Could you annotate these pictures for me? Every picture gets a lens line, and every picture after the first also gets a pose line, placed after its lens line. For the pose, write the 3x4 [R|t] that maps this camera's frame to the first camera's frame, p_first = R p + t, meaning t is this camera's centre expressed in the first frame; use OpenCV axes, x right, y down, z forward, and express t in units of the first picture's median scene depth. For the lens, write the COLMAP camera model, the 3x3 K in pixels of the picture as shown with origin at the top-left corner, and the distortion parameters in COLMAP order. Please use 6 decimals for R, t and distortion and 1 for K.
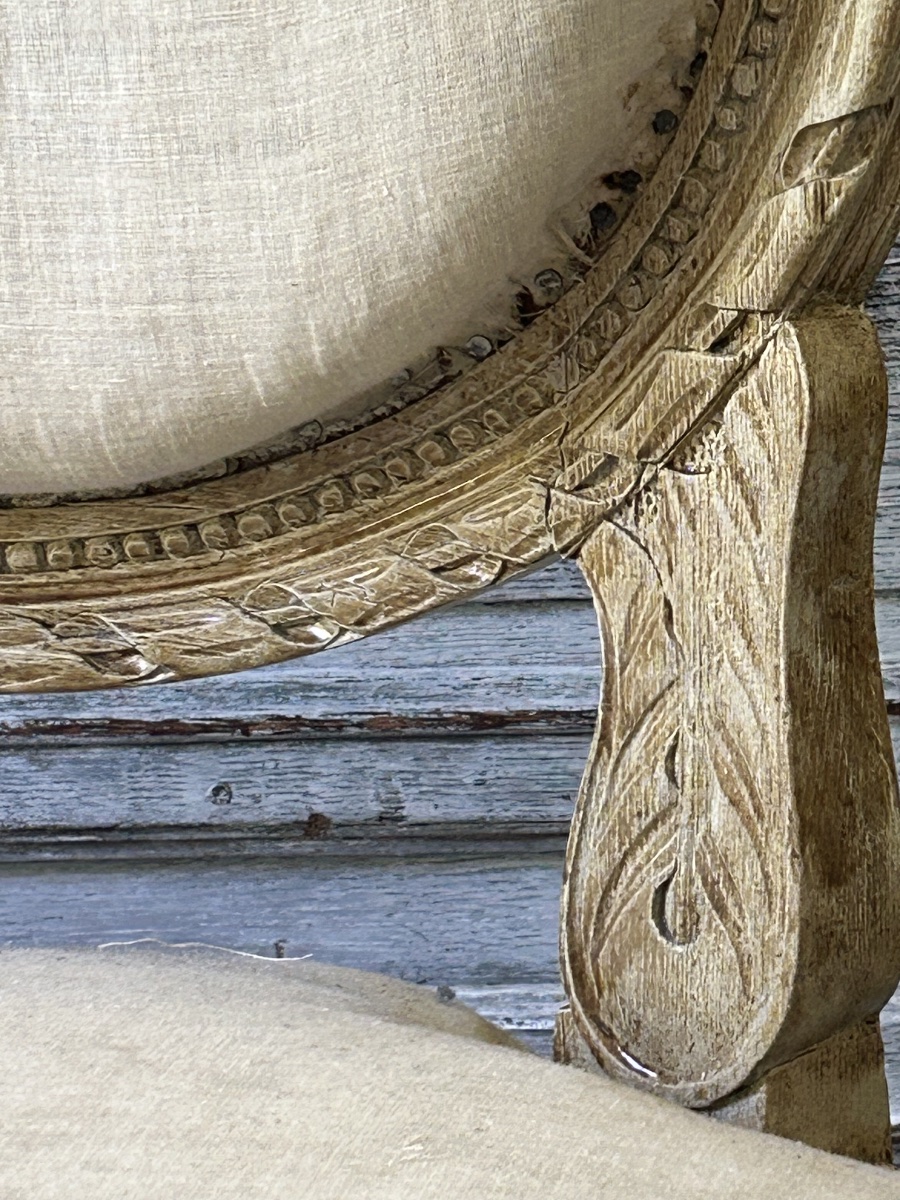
lens RADIAL K [[4601.4, 0, 449.0], [0, 4601.4, 600.4], [0, 0, 1]] dist [0.310731, 0.000000]
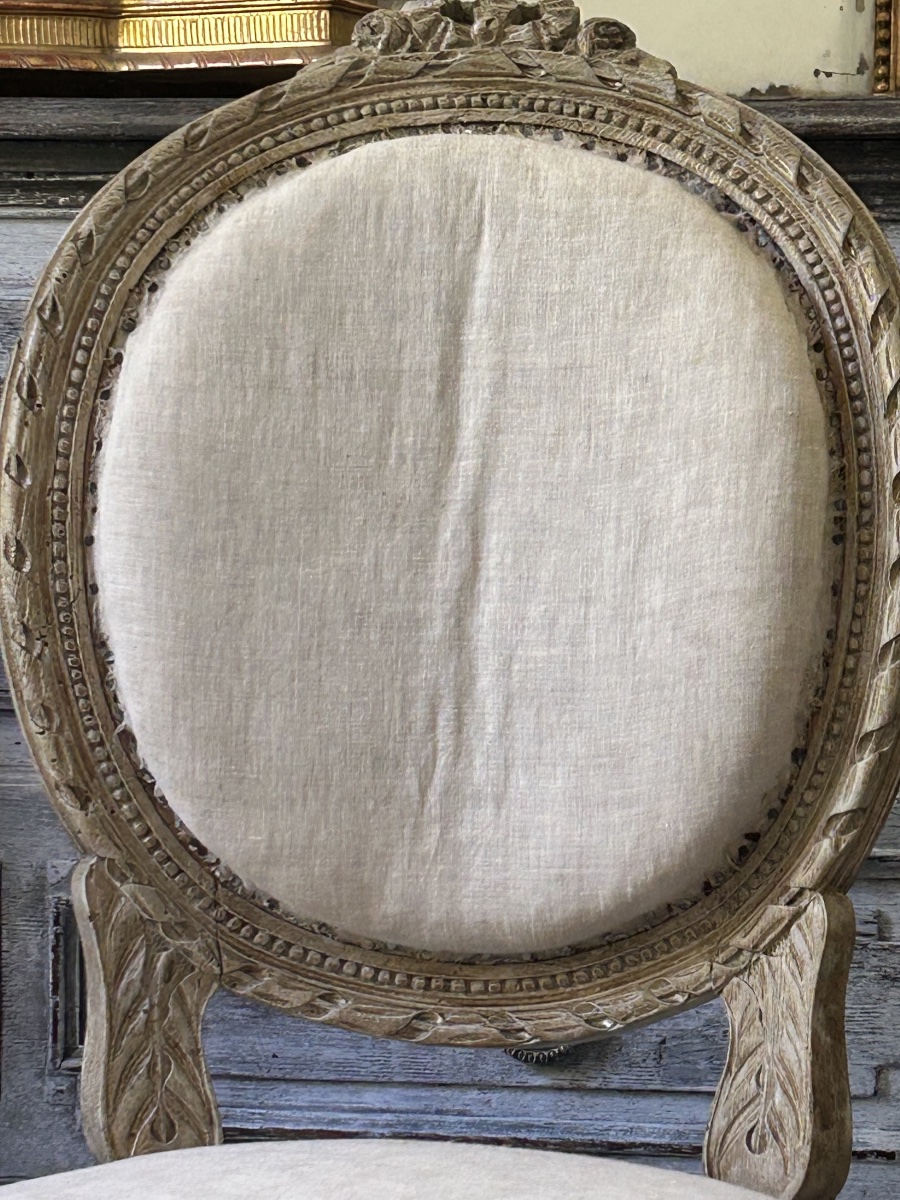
lens RADIAL K [[3640.2, 0, 450.2], [0, 3640.2, 599.3], [0, 0, 1]] dist [0.227003, 0.000000]
pose [[0.994548, 0.091490, 0.050035, -0.231661], [-0.074654, 0.959702, -0.270921, 0.326886], [-0.072806, 0.265708, 0.961300, -0.903224]]
